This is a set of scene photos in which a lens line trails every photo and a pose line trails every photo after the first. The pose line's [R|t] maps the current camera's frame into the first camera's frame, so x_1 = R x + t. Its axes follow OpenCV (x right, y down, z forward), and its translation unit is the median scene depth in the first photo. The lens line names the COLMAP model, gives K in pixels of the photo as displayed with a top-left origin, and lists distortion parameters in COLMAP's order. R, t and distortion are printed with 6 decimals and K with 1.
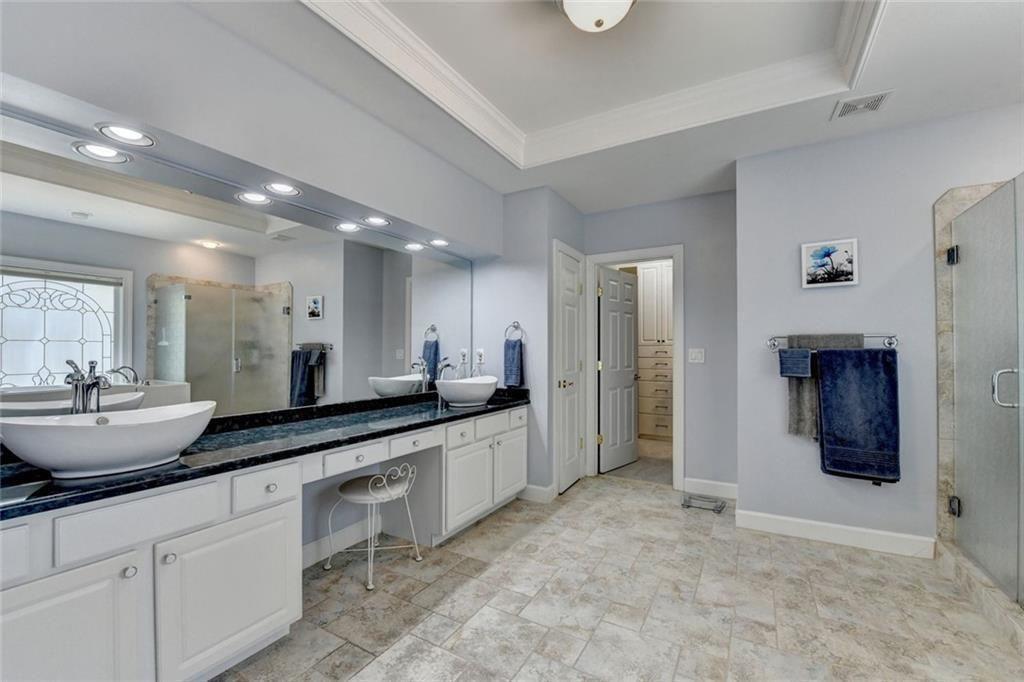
lens RADIAL K [[426.5, 0, 505.7], [0, 426.5, 351.2], [0, 0, 1]] dist [-0.020651, -0.000855]
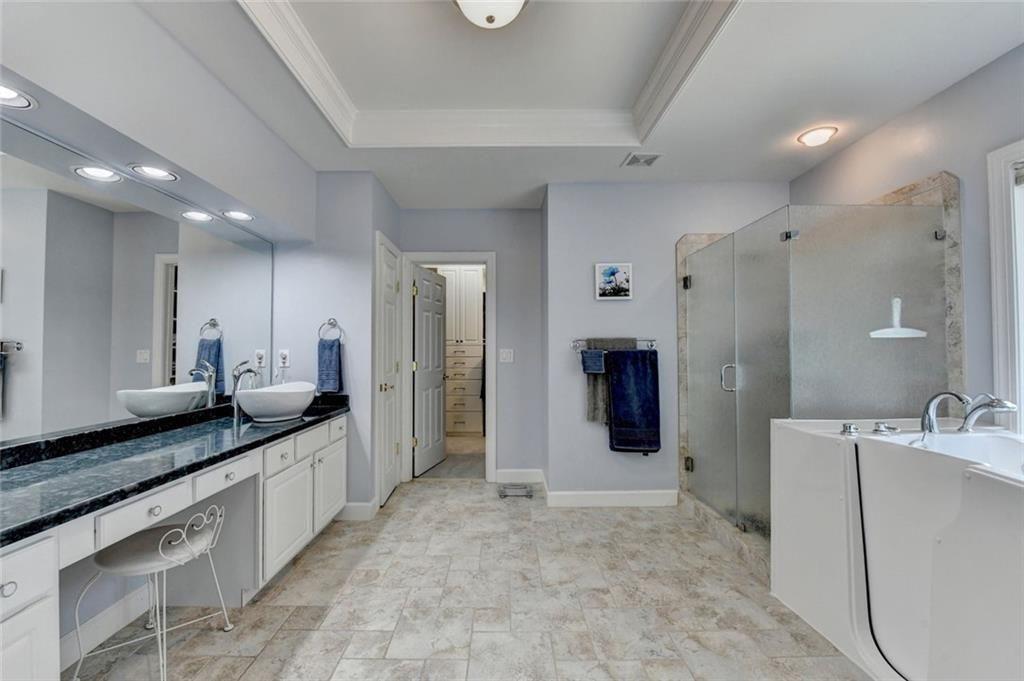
lens RADIAL K [[424.8, 0, 499.4], [0, 424.8, 344.8], [0, 0, 1]] dist [-0.021272, -0.000840]
pose [[0.860271, 0.004636, 0.509815, -0.167613], [0.000813, 0.999945, -0.010464, -0.008344], [-0.509836, 0.009416, 0.860220, 0.104827]]
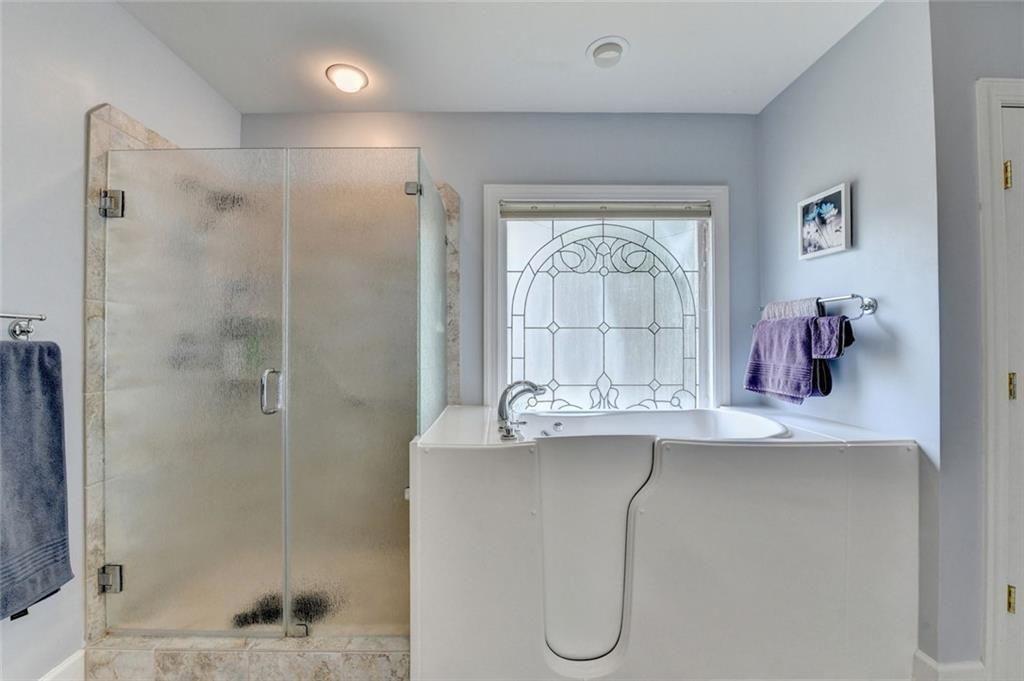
lens RADIAL K [[421.2, 0, 512.0], [0, 421.2, 340.5], [0, 0, 1]] dist [-0.019269, -0.000204]
pose [[-0.523336, 0.008135, 0.852088, 0.169471], [-0.003523, 0.999925, -0.011711, -0.005111], [-0.852119, -0.009131, -0.523268, 0.759796]]
